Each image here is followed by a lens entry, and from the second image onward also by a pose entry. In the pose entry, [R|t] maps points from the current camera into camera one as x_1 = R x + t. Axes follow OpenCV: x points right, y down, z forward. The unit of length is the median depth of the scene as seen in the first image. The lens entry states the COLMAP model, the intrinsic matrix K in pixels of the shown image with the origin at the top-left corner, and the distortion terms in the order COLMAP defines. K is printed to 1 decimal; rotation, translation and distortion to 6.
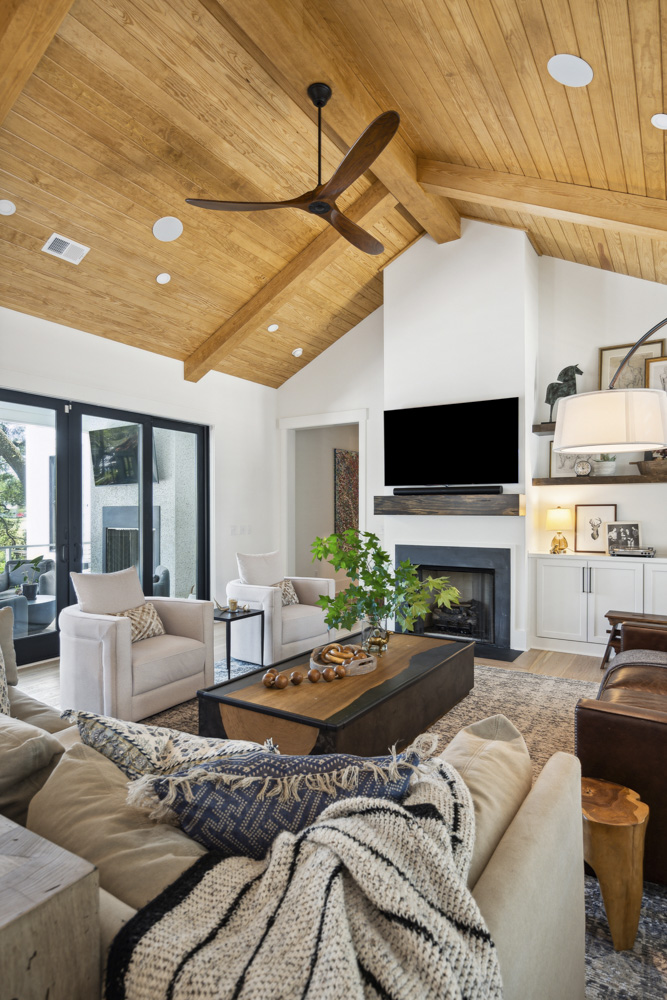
lens RADIAL K [[557.1, 0, 337.2], [0, 557.1, 523.3], [0, 0, 1]] dist [-0.021017, 0.000819]
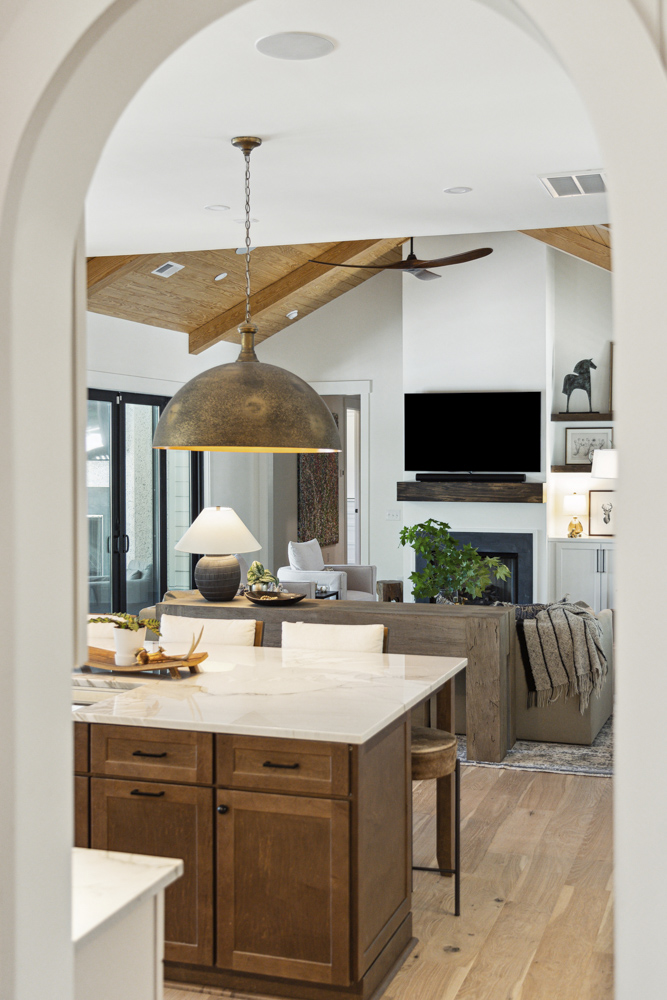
lens RADIAL K [[1205.2, 0, 333.5], [0, 1205.2, 500.0], [0, 0, 1]] dist [-0.007401, -0.006639]
pose [[0.974612, -0.008770, 0.223729, -0.559725], [0.005414, 0.999864, 0.015610, -0.054812], [-0.223835, -0.014002, 0.974526, -1.126804]]
